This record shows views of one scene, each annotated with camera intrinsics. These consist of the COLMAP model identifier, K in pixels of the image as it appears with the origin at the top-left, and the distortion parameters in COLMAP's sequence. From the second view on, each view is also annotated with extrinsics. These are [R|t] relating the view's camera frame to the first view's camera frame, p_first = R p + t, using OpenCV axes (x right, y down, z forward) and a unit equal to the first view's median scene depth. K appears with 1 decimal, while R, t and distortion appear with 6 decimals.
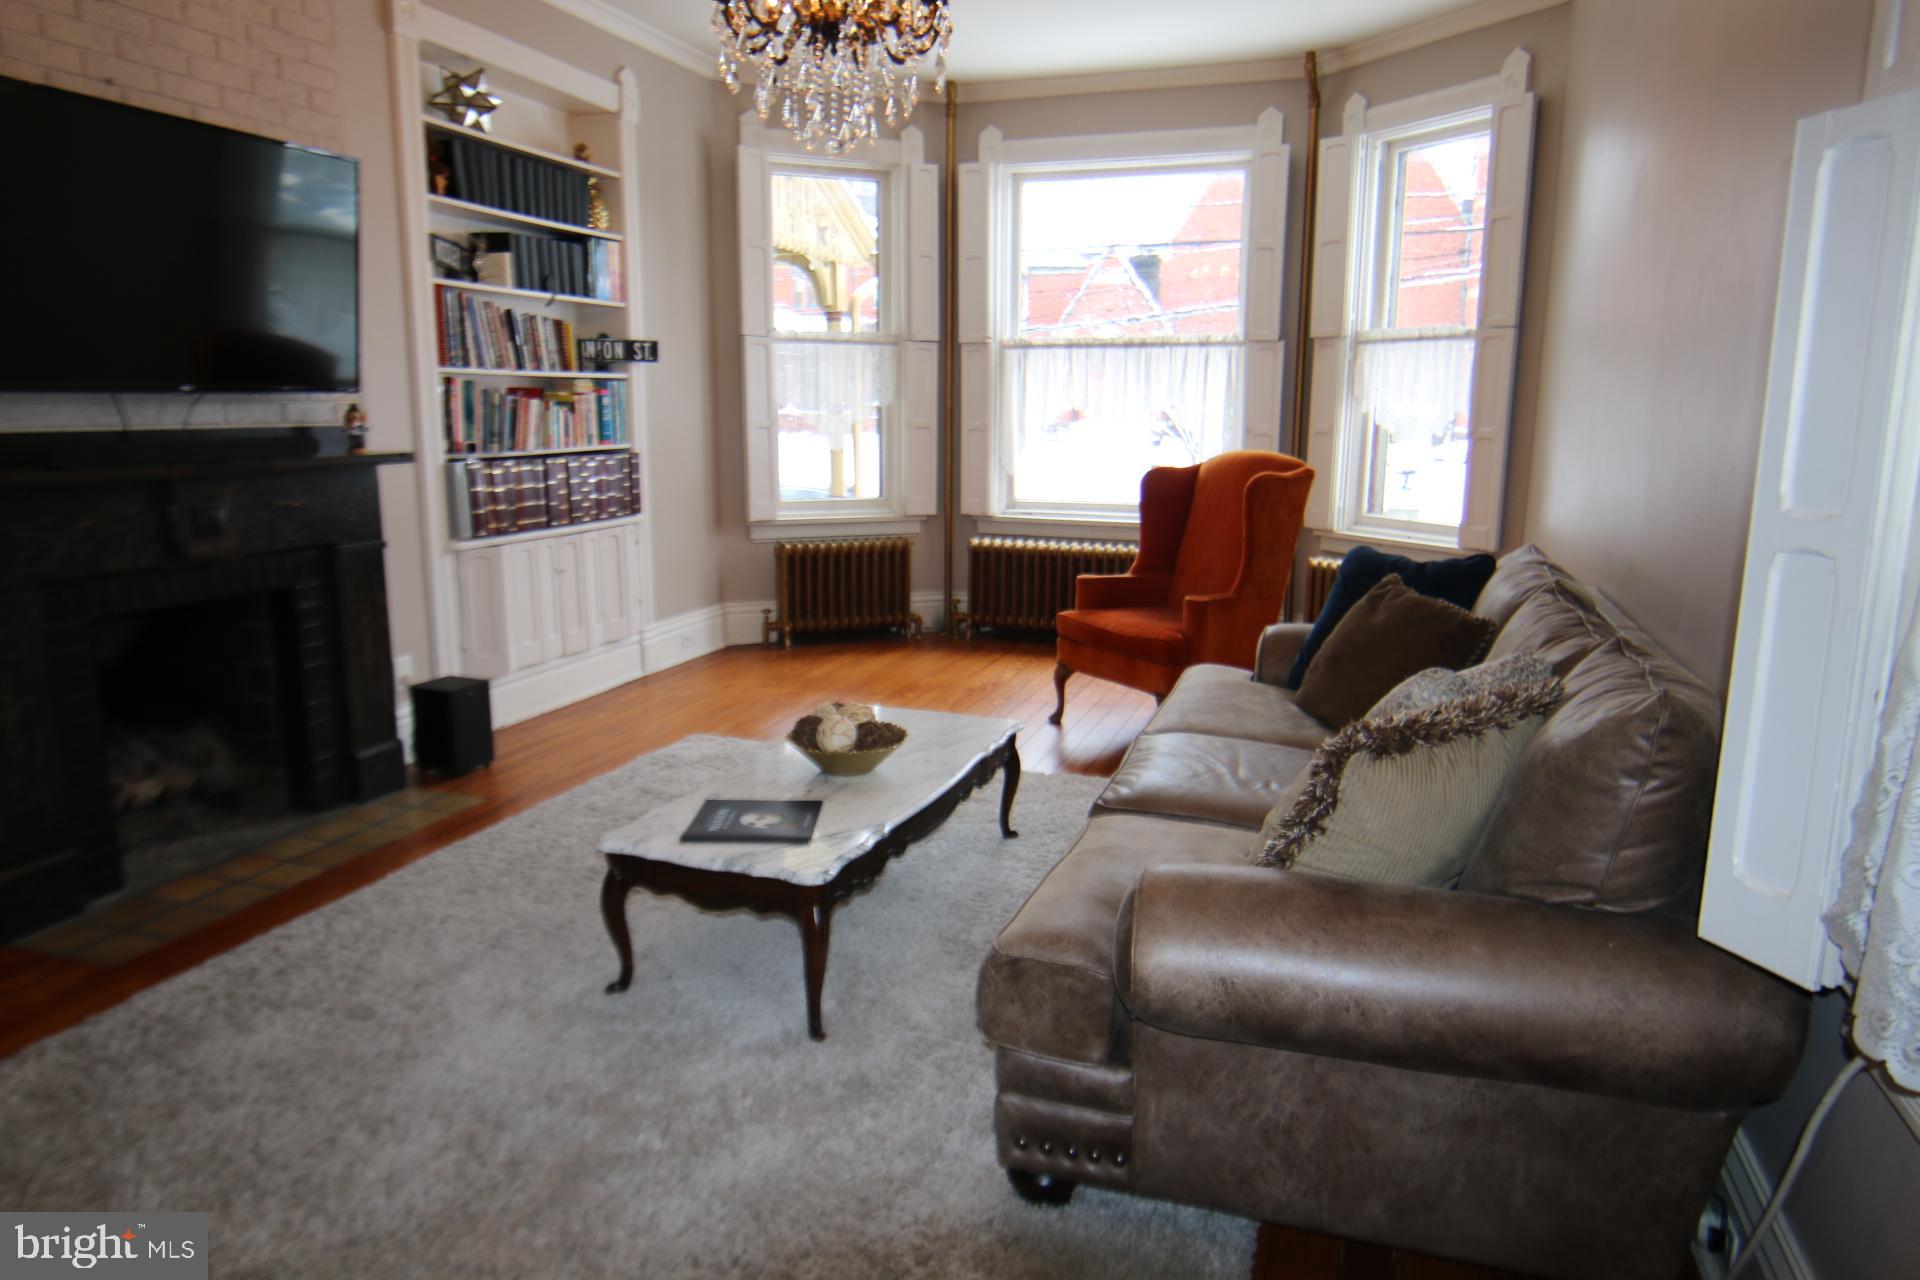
lens RADIAL K [[1219.9, 0, 962.1], [0, 1219.9, 633.1], [0, 0, 1]] dist [-0.021764, 0.011164]
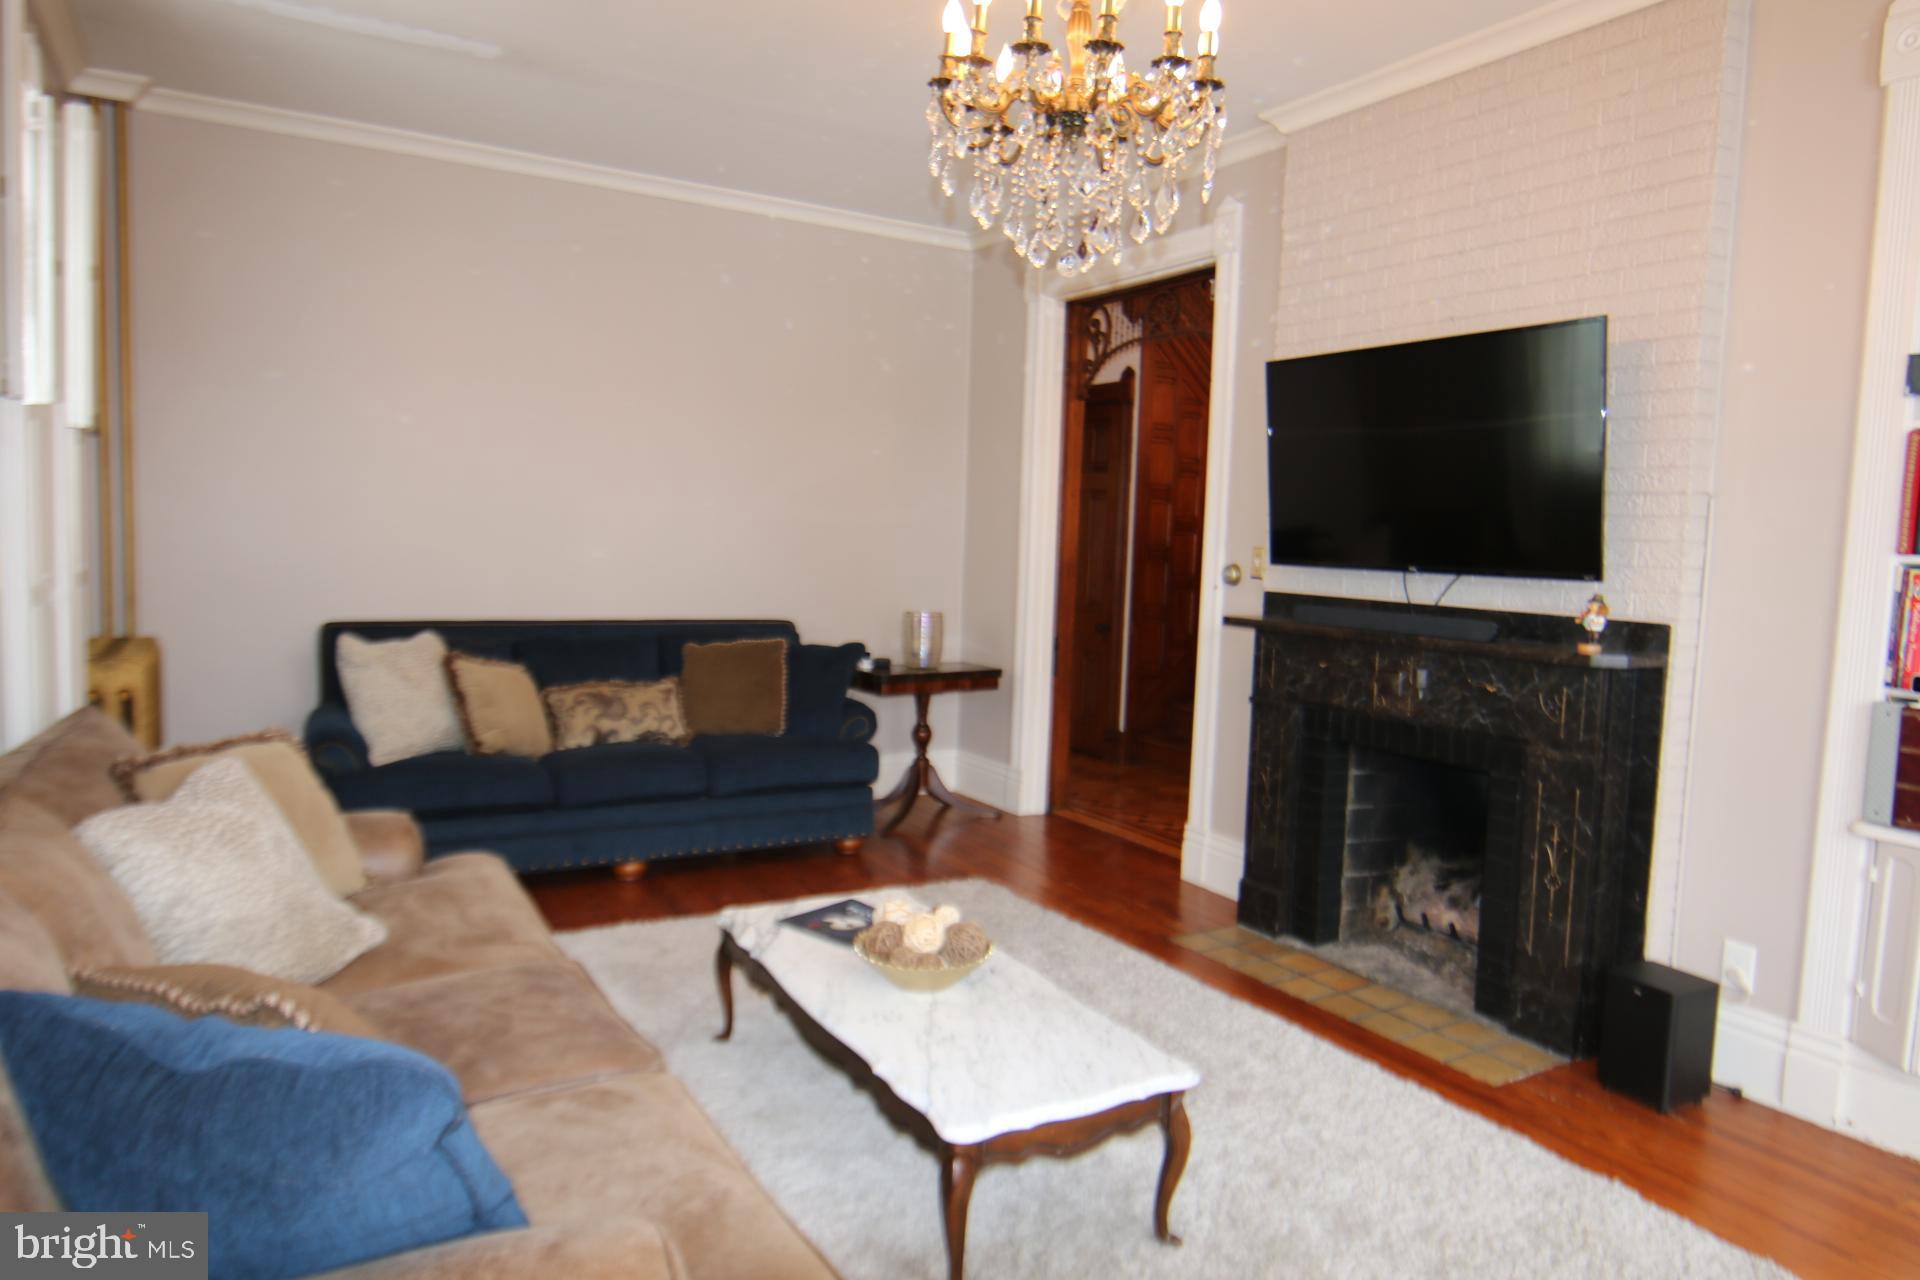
lens RADIAL K [[1219.9, 0, 958.8], [0, 1219.9, 640.6], [0, 0, 1]] dist [-0.021764, 0.011164]
pose [[-0.650845, 0.039362, -0.758190, 0.442844], [-0.178213, 0.962831, 0.202968, -0.252649], [0.737998, 0.267220, -0.619639, 1.217689]]
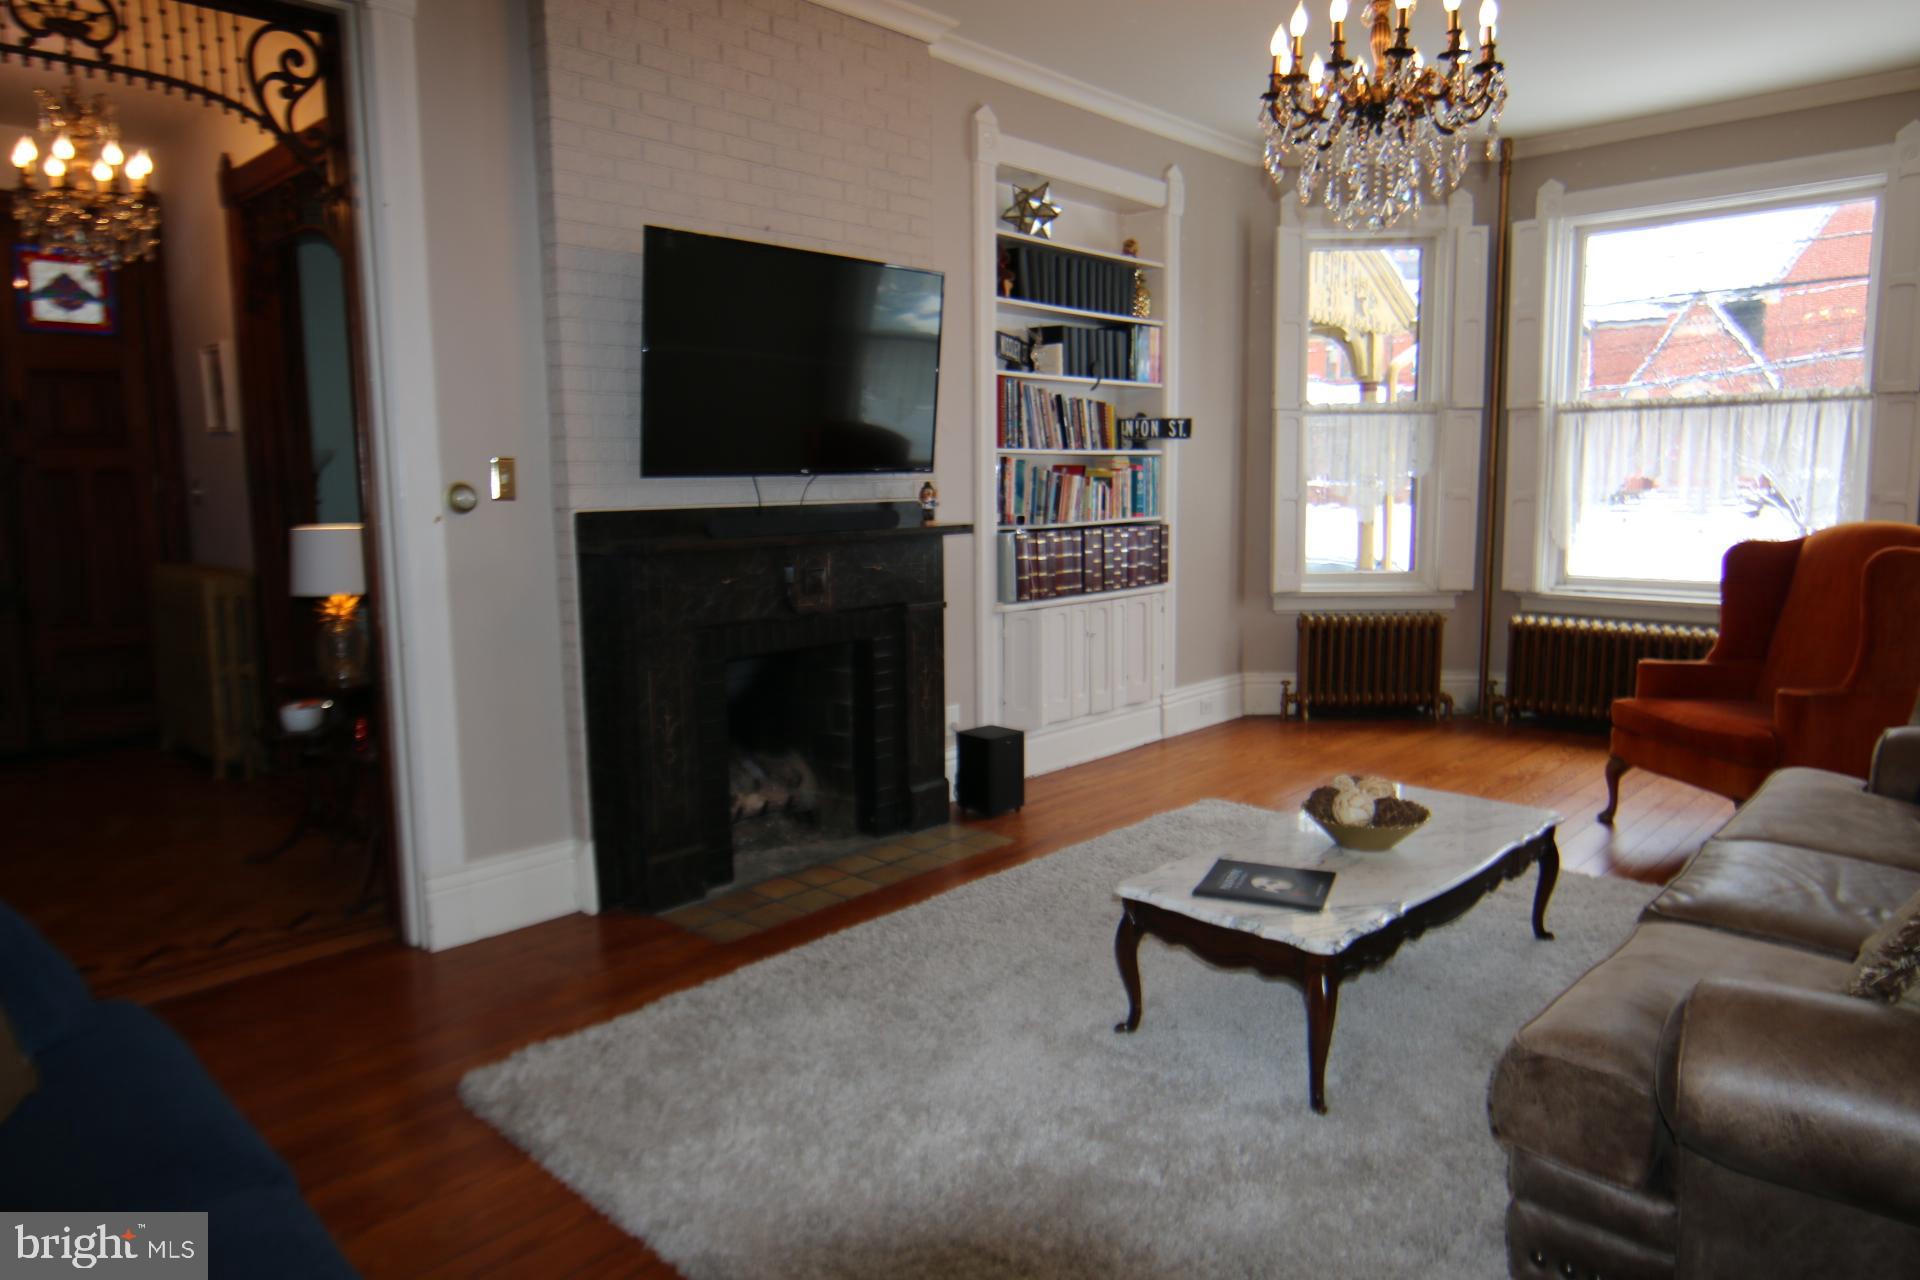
lens RADIAL K [[1219.9, 0, 960.6], [0, 1219.9, 636.7], [0, 0, 1]] dist [-0.021764, 0.011164]
pose [[0.912353, 0.035955, -0.407823, 0.003175], [-0.058509, 0.997362, -0.042960, 0.004968], [0.405202, 0.063056, 0.912050, -0.031703]]
